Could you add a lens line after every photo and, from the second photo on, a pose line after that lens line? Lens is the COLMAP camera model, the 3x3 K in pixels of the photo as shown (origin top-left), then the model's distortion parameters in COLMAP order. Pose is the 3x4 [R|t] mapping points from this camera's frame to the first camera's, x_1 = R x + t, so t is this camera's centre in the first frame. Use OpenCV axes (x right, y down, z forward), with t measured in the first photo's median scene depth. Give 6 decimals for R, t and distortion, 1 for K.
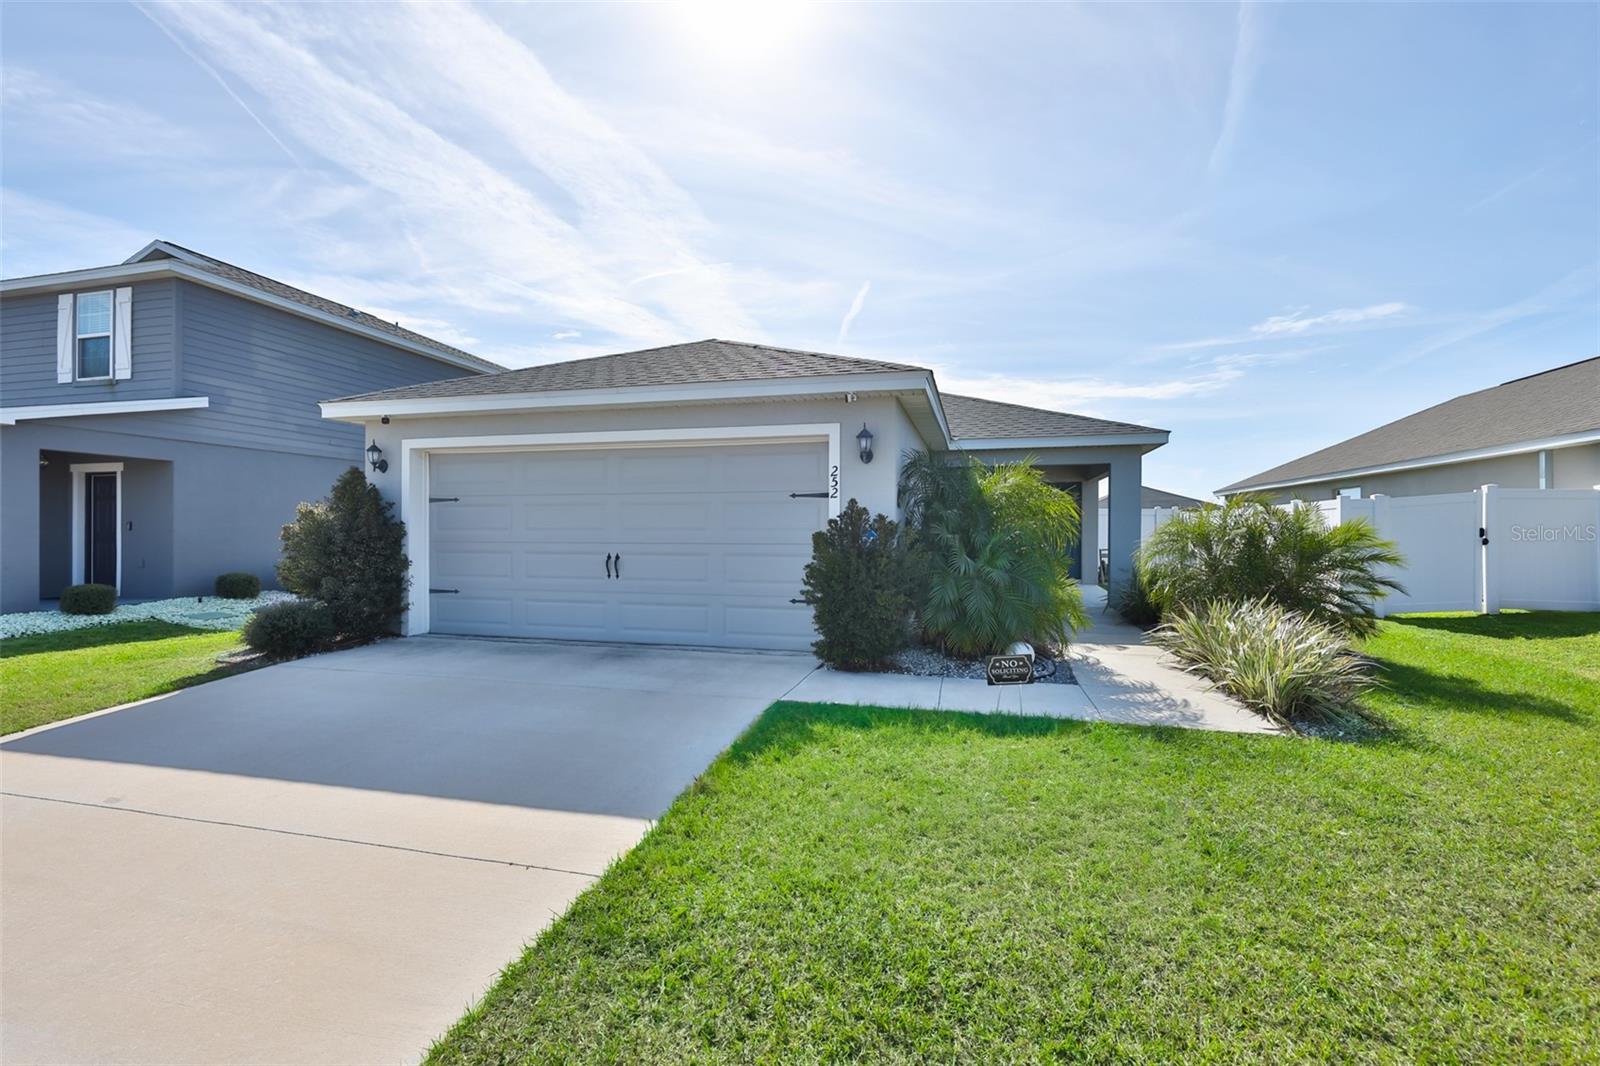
lens RADIAL K [[673.1, 0, 815.9], [0, 673.1, 528.5], [0, 0, 1]] dist [-0.002951, 0.000121]
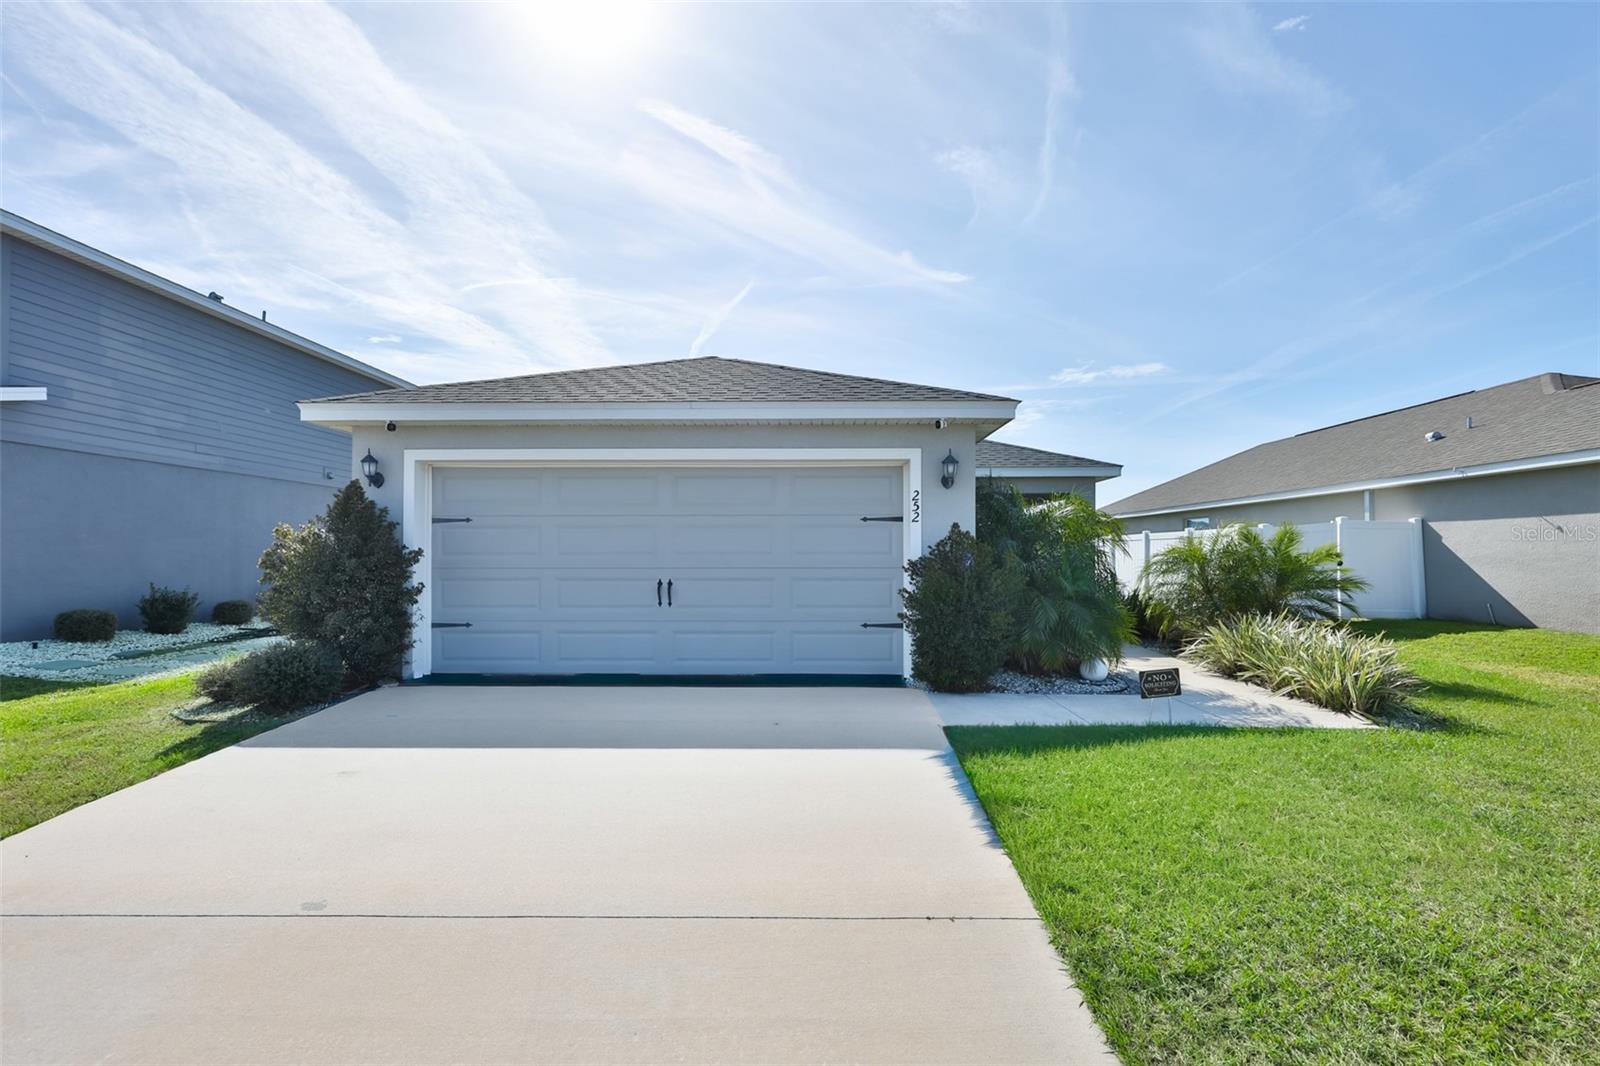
lens RADIAL K [[673.1, 0, 810.4], [0, 673.1, 531.9], [0, 0, 1]] dist [-0.002951, 0.000121]
pose [[0.973427, 0.006649, 0.228903, -0.166836], [0.001074, 0.999435, -0.033600, 0.001353], [-0.228997, 0.032953, 0.972869, 0.026174]]
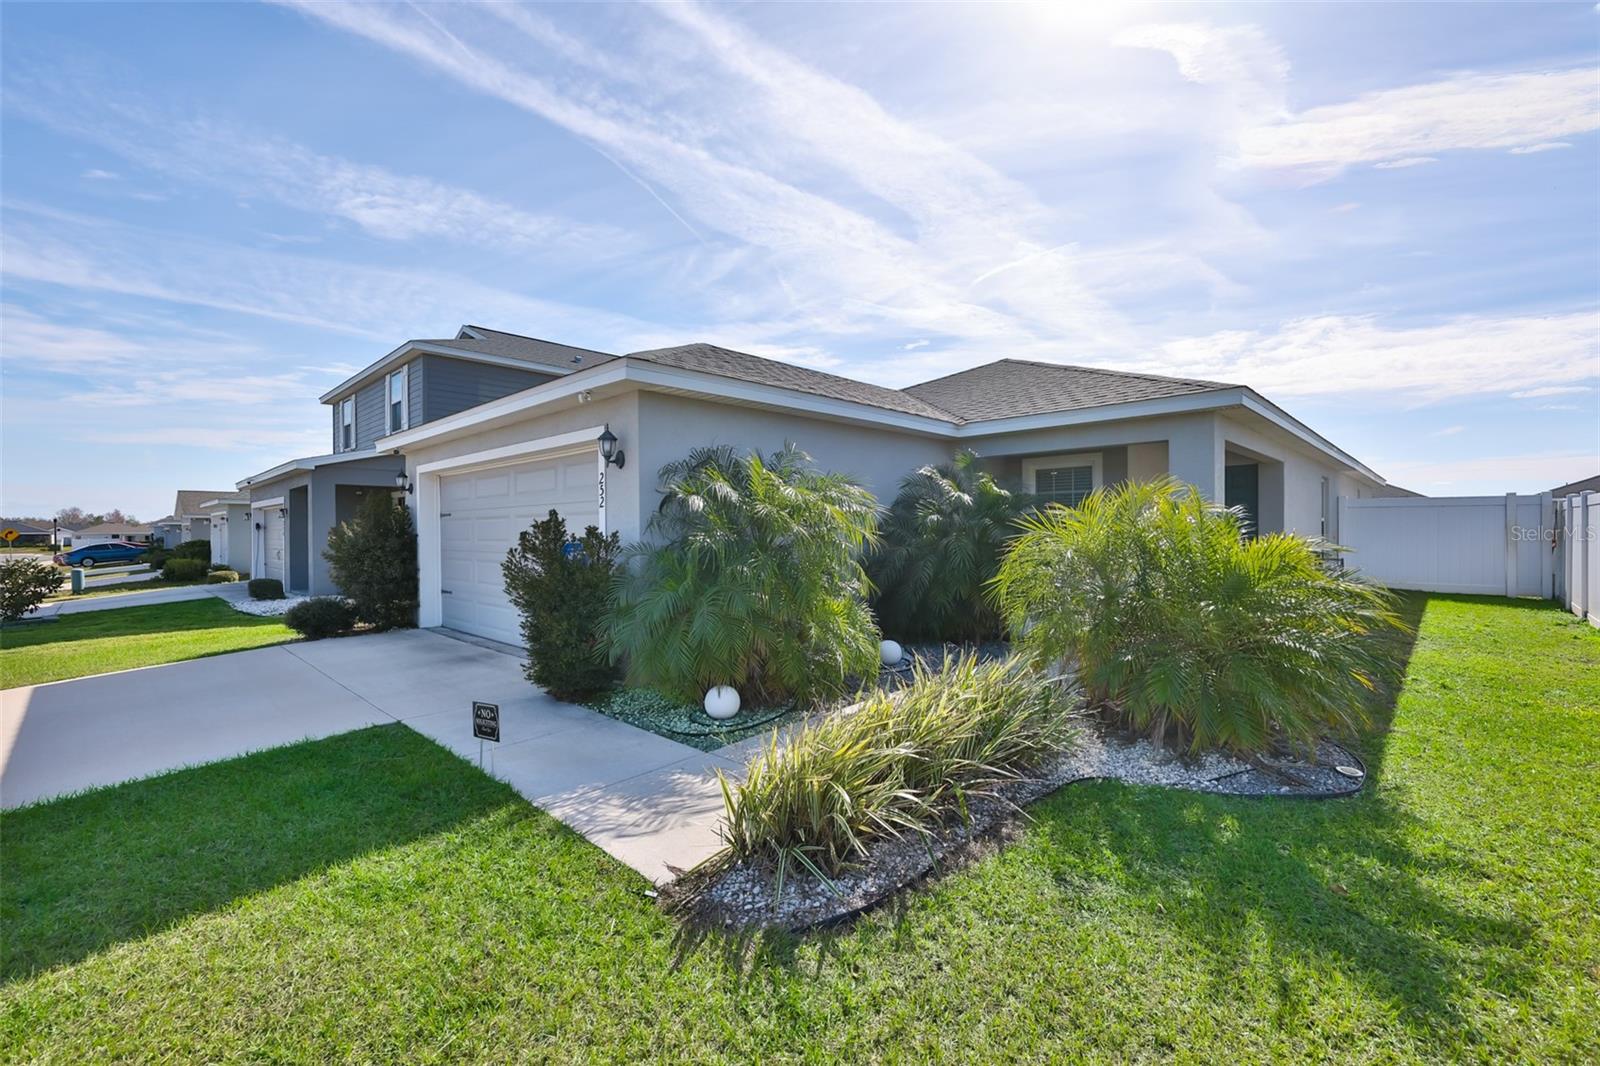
lens RADIAL K [[673.1, 0, 845.7], [0, 673.1, 518.3], [0, 0, 1]] dist [-0.002951, 0.000121]
pose [[0.873512, -0.016616, -0.486520, 0.358698], [0.011541, 0.999843, -0.013426, -0.006869], [0.486667, 0.006113, 0.873566, 0.167524]]
